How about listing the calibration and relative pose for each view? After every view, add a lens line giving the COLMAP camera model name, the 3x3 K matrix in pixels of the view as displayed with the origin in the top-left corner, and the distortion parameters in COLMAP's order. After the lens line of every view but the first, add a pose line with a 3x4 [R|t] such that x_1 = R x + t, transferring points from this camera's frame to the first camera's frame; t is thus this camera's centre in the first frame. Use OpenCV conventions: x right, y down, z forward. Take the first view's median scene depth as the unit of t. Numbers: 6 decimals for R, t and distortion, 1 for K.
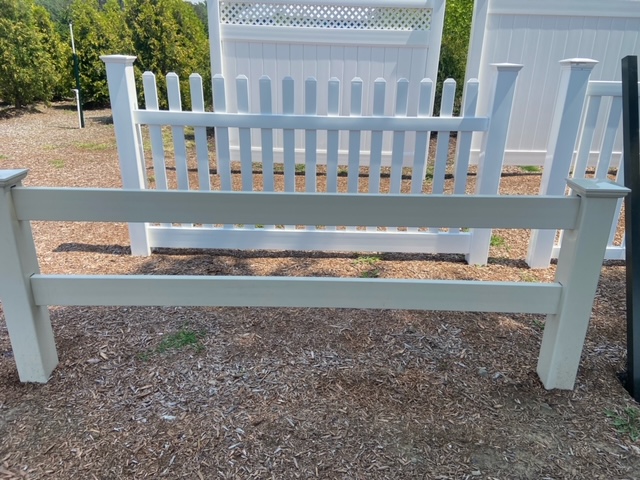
lens RADIAL K [[469.2, 0, 320.0], [0, 469.2, 240.0], [0, 0, 1]] dist [0.061558, -0.094982]
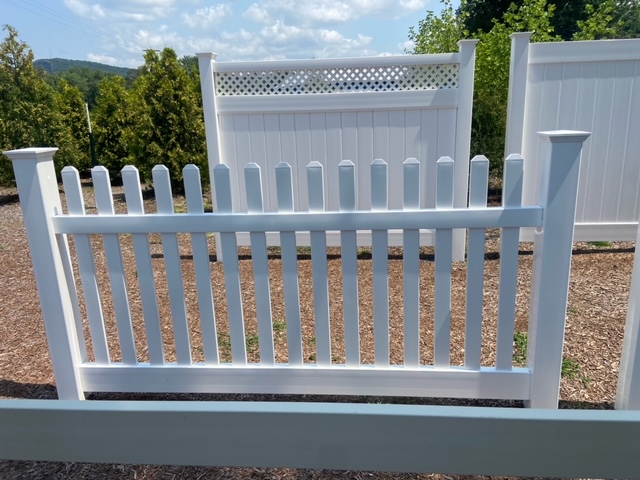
lens RADIAL K [[481.4, 0, 320.0], [0, 481.4, 240.0], [0, 0, 1]] dist [0.084845, -0.151123]
pose [[0.995300, -0.036820, -0.089569, 0.045805], [0.025442, 0.991829, -0.125014, -0.060988], [0.093441, 0.122147, 0.988104, 0.131281]]
